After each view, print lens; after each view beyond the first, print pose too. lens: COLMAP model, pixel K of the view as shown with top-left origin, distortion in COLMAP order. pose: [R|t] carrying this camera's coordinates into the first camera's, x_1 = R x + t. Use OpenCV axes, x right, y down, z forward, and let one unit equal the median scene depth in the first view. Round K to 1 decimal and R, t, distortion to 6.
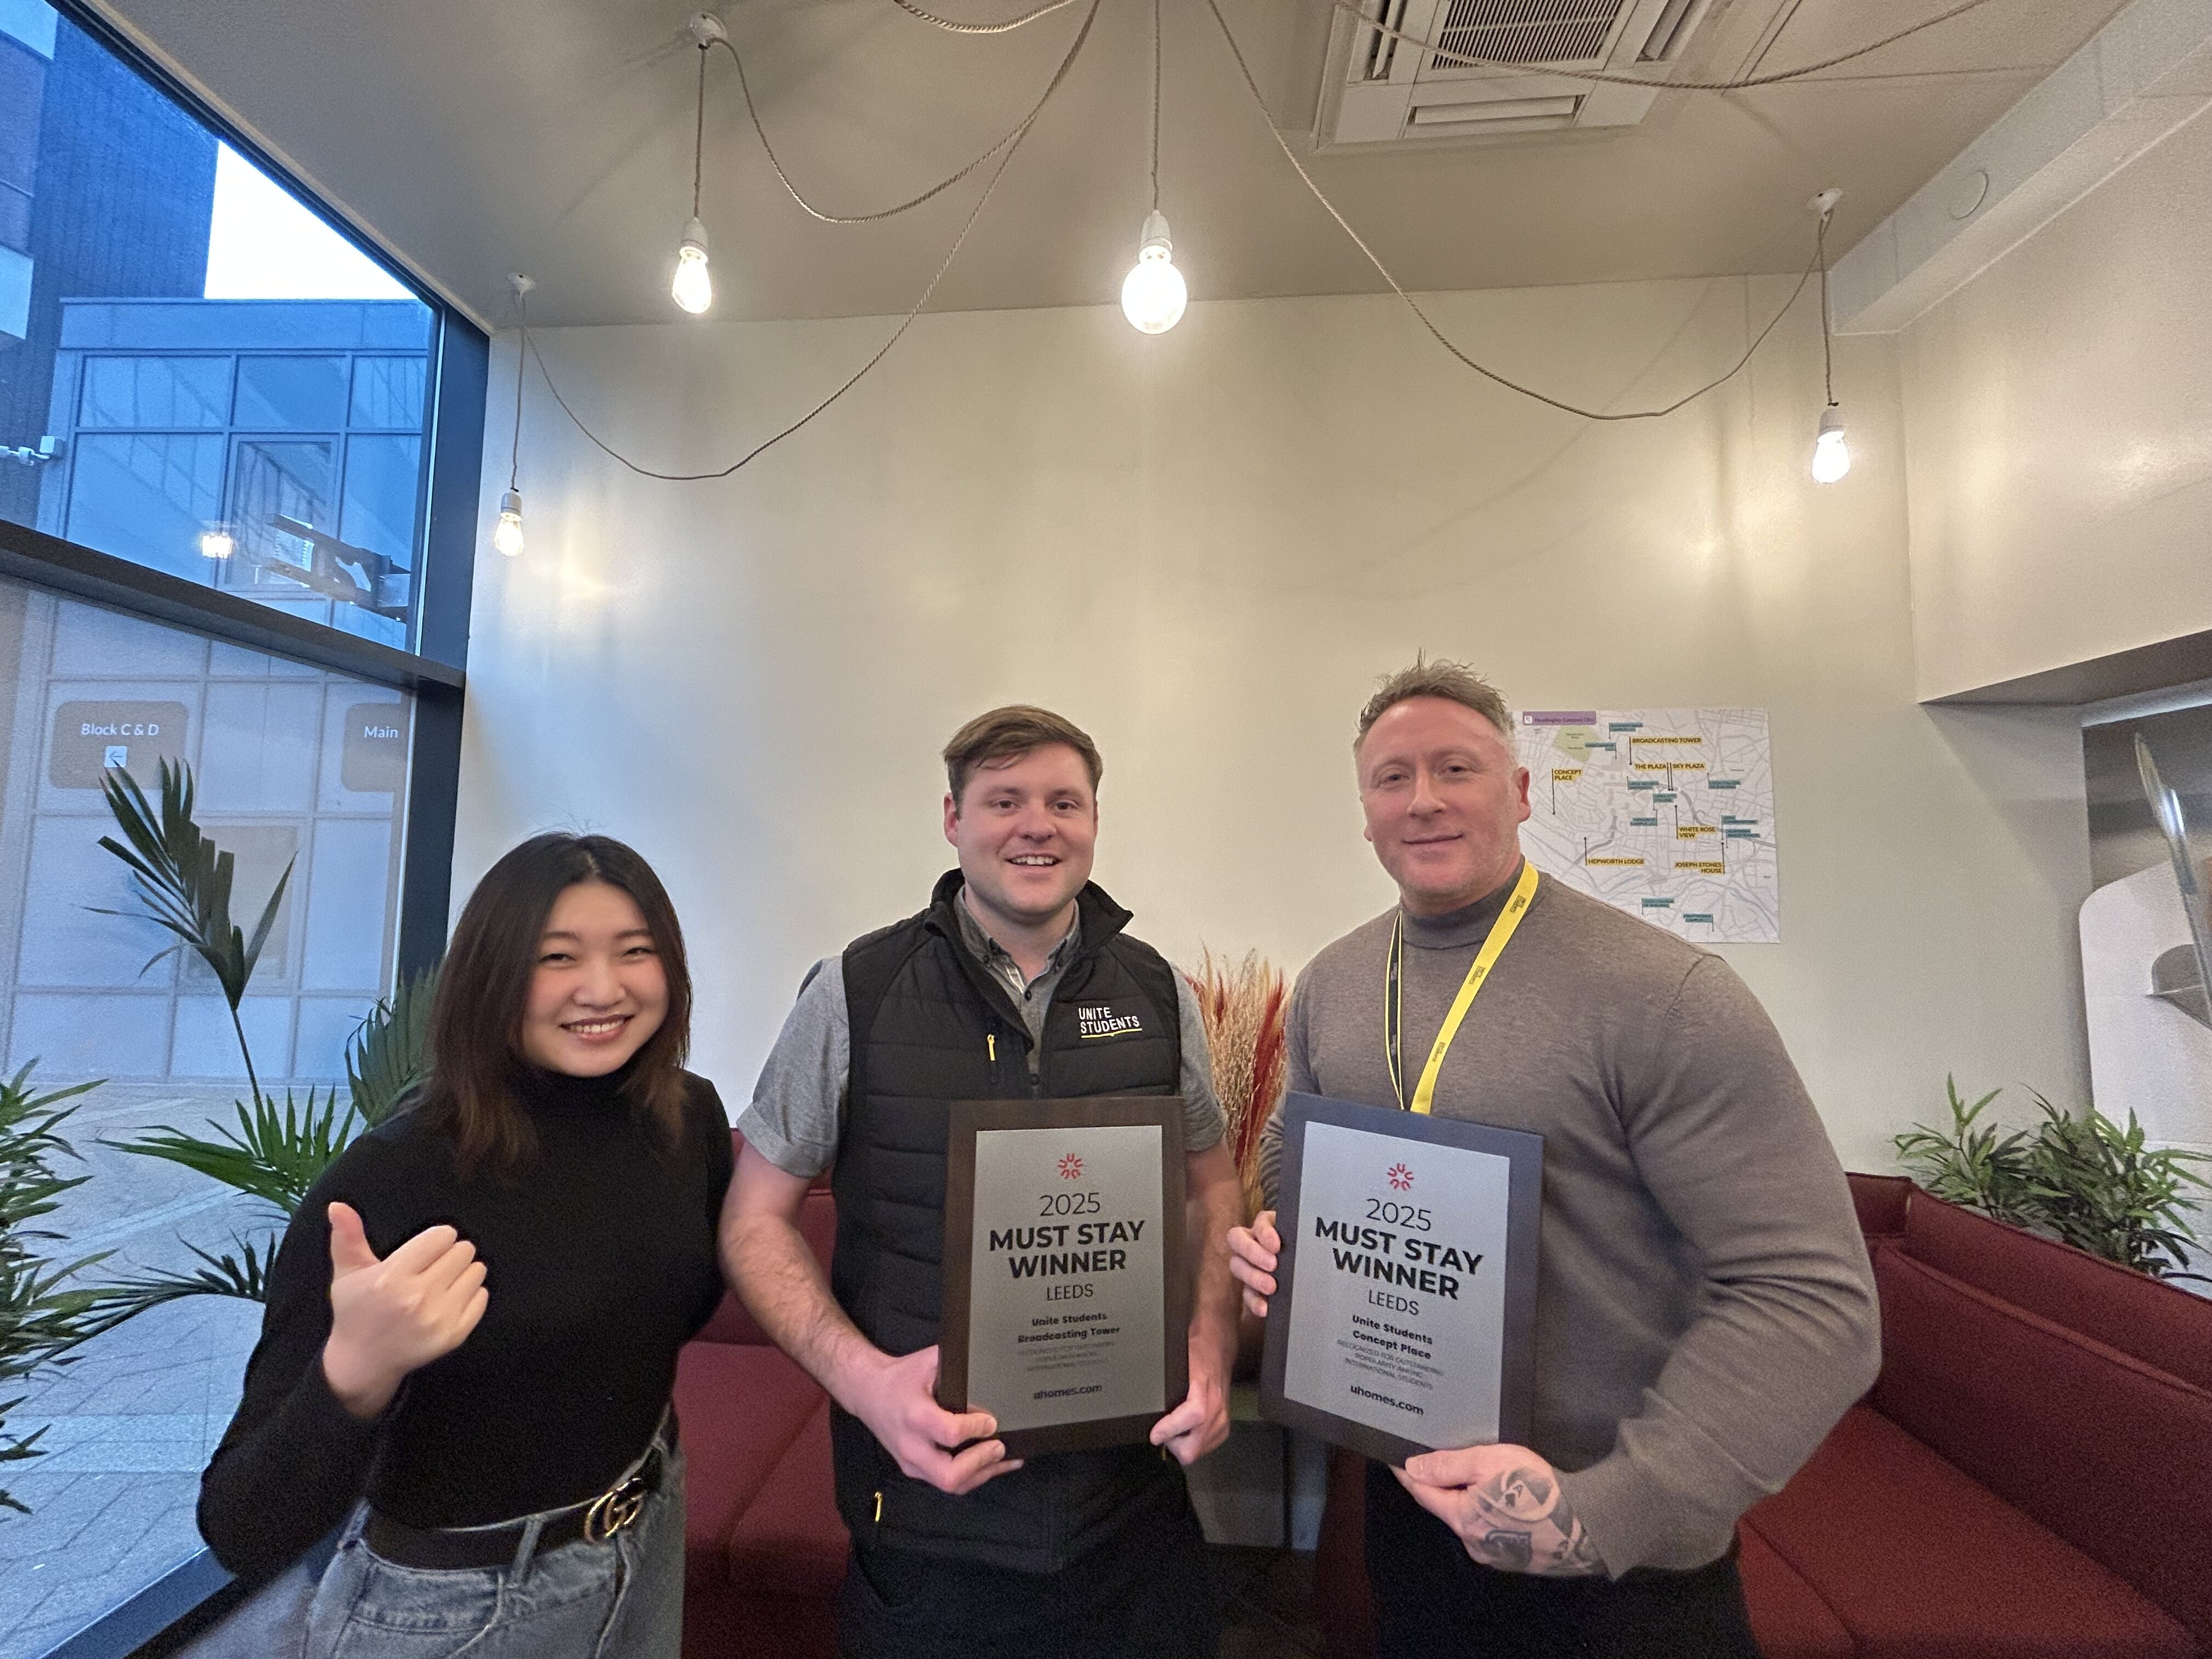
lens RADIAL K [[887.2, 0, 1107.1], [0, 887.2, 829.1], [0, 0, 1]] dist [0.001681, -0.001999]
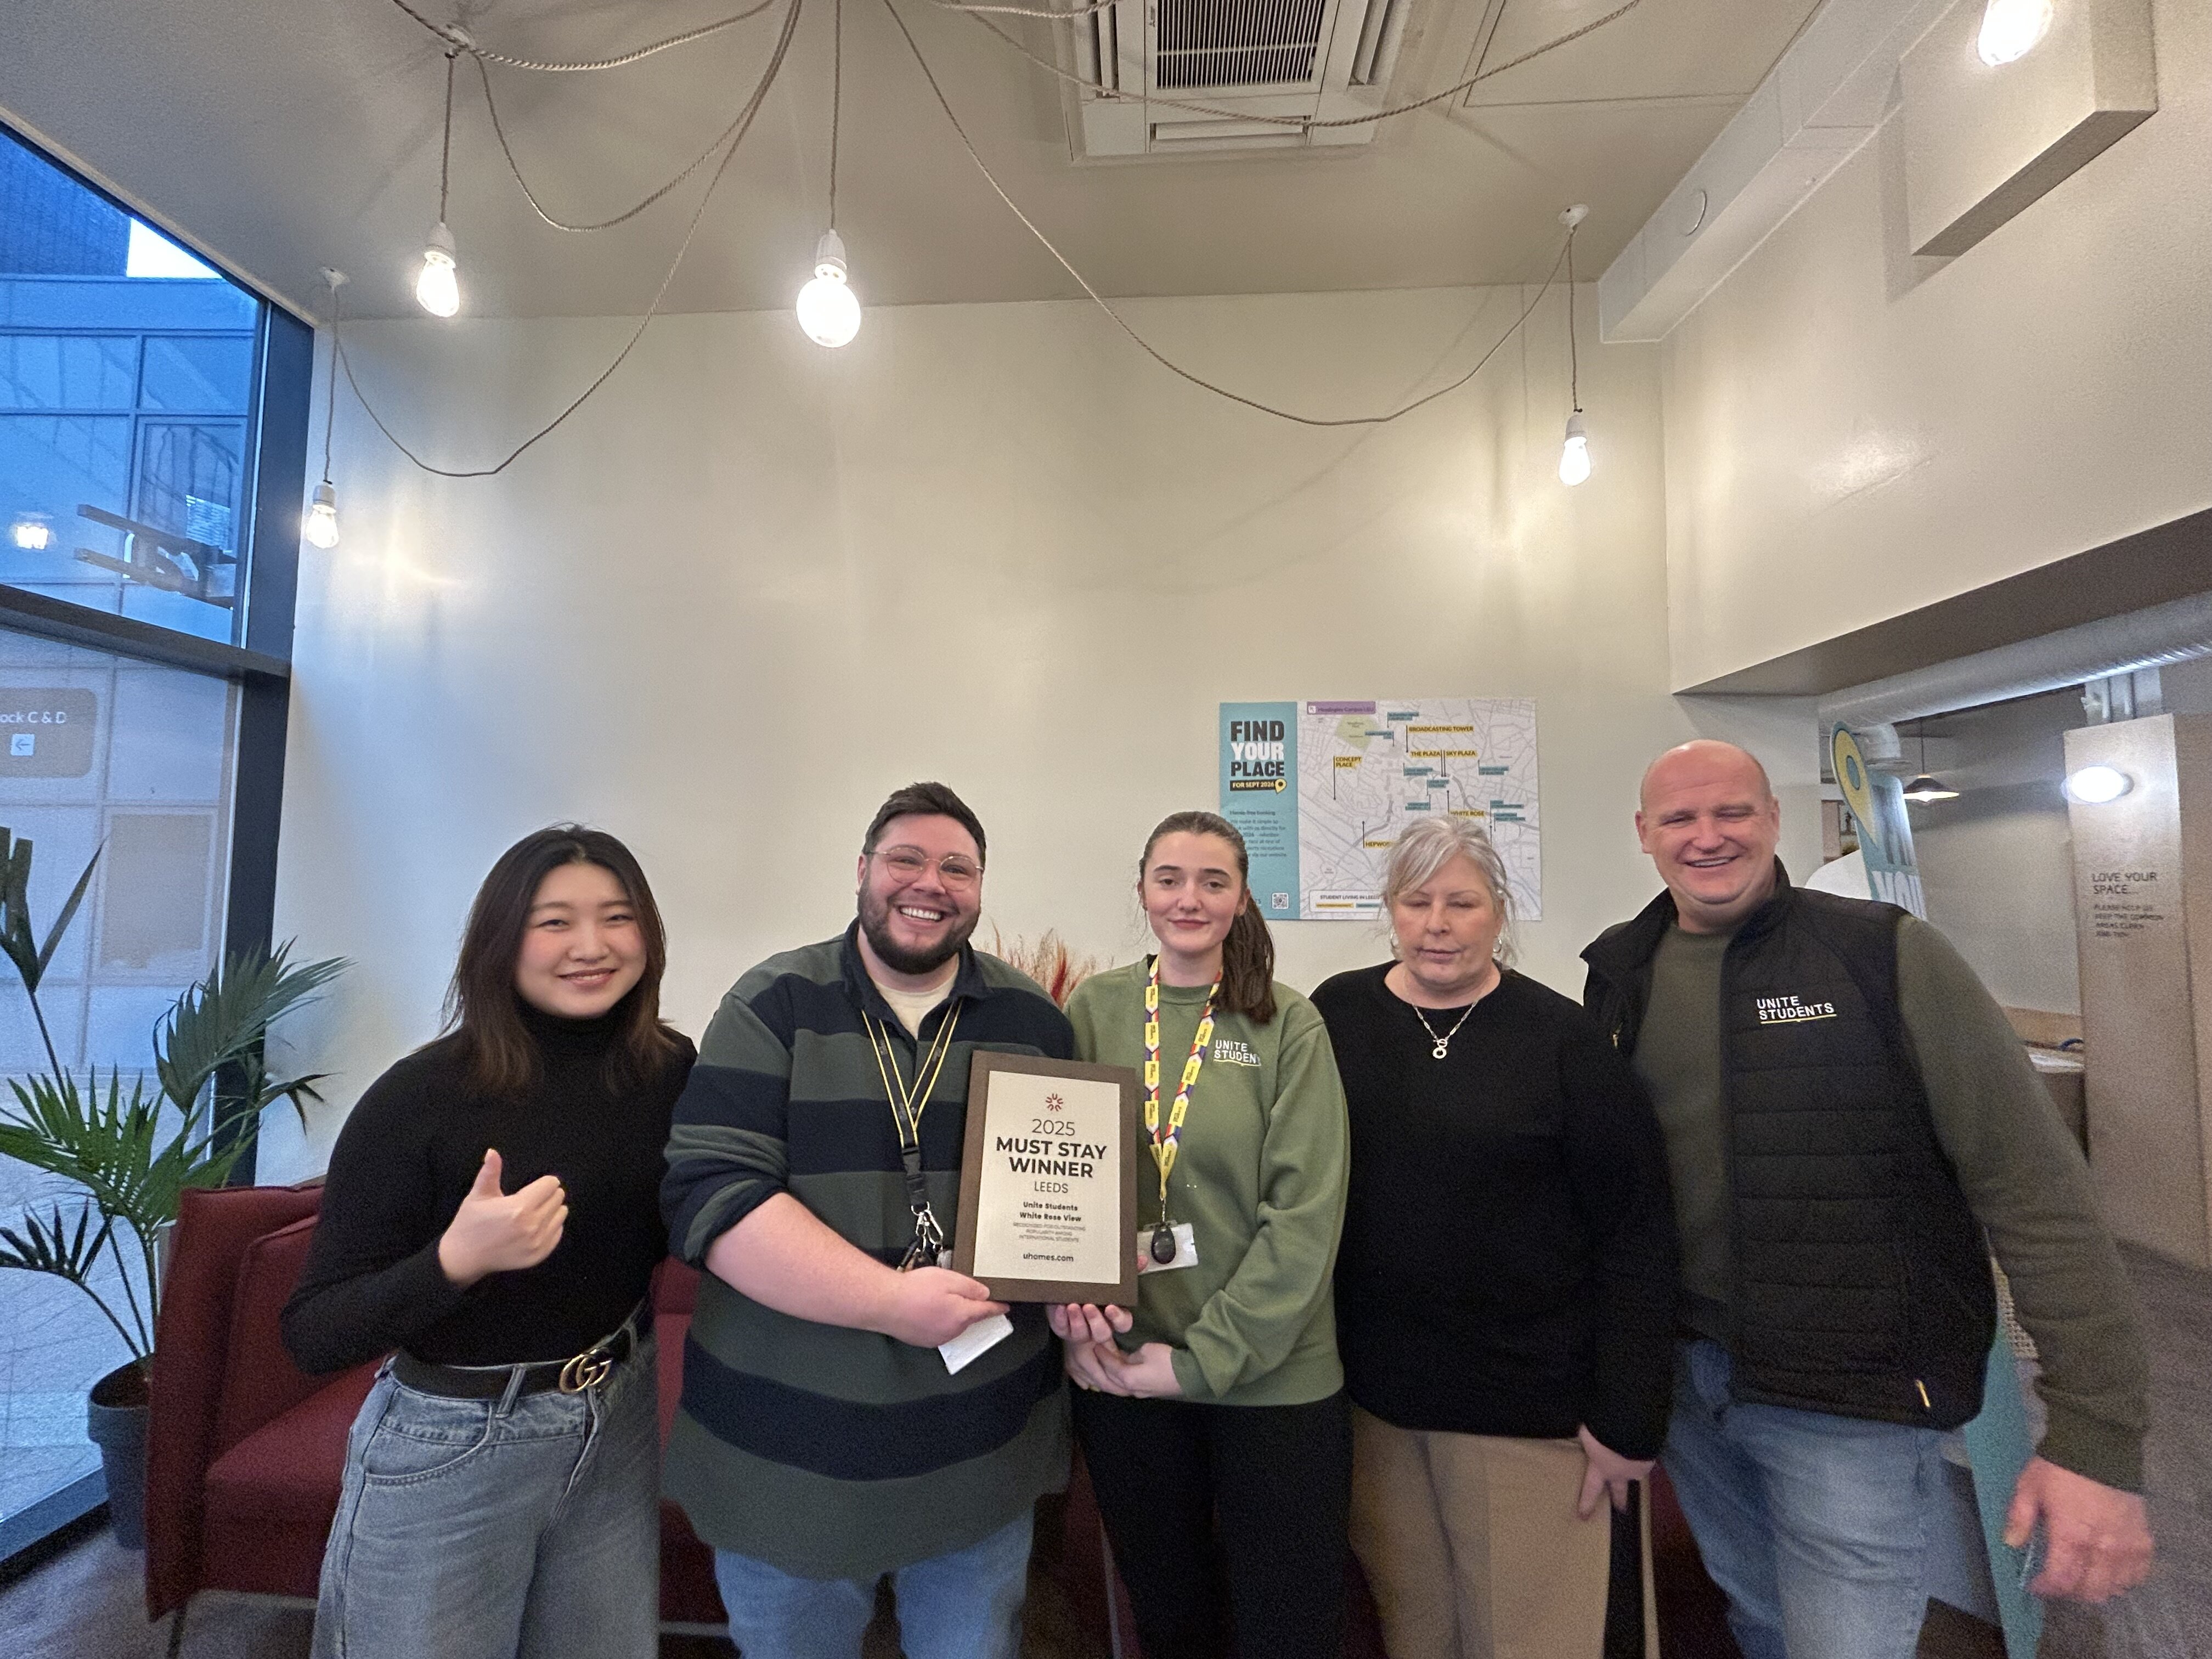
lens RADIAL K [[887.2, 0, 1099.6], [0, 887.2, 829.1], [0, 0, 1]] dist [0.001681, -0.001999]
pose [[0.999684, -0.003294, 0.024914, 0.203729], [0.002952, 0.999901, 0.013764, 0.003074], [-0.024956, -0.013686, 0.999595, -0.045286]]
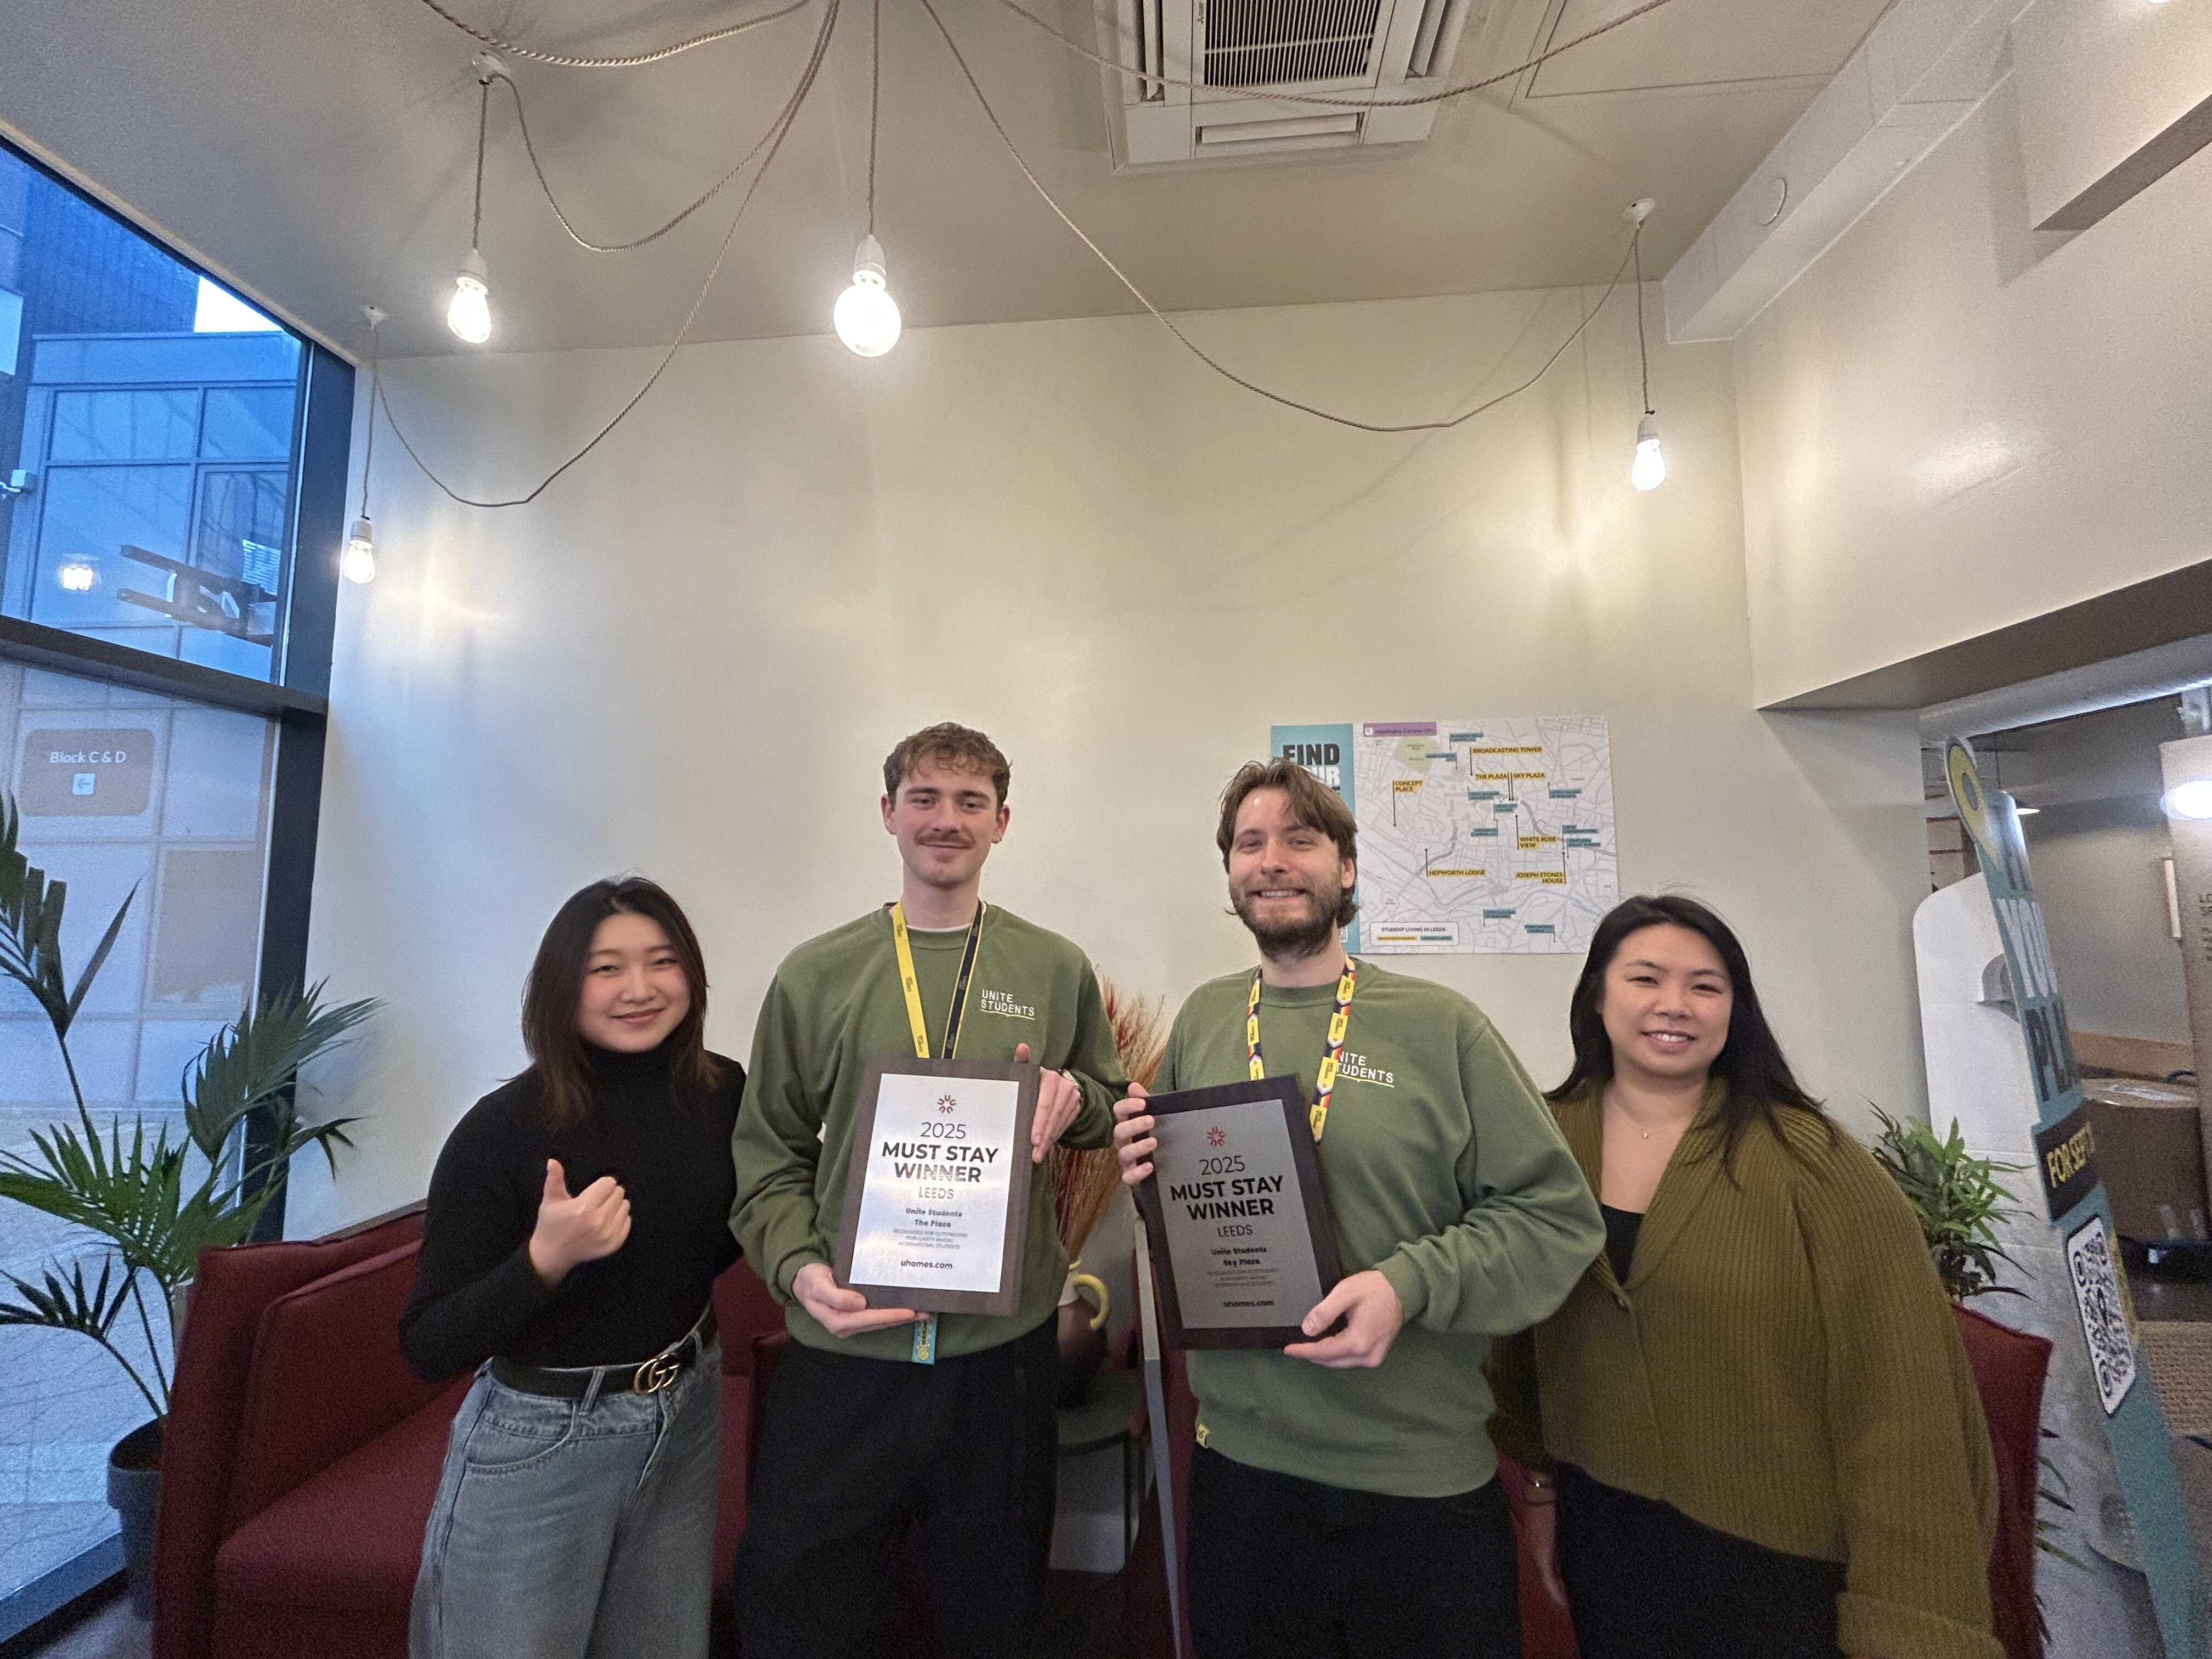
lens RADIAL K [[887.2, 0, 1101.8], [0, 887.2, 829.4], [0, 0, 1]] dist [0.001681, -0.001999]
pose [[0.999887, -0.013368, -0.006865, 0.185857], [0.013265, 0.999803, -0.014748, -0.002503], [0.007060, 0.014656, 0.999868, 0.002639]]
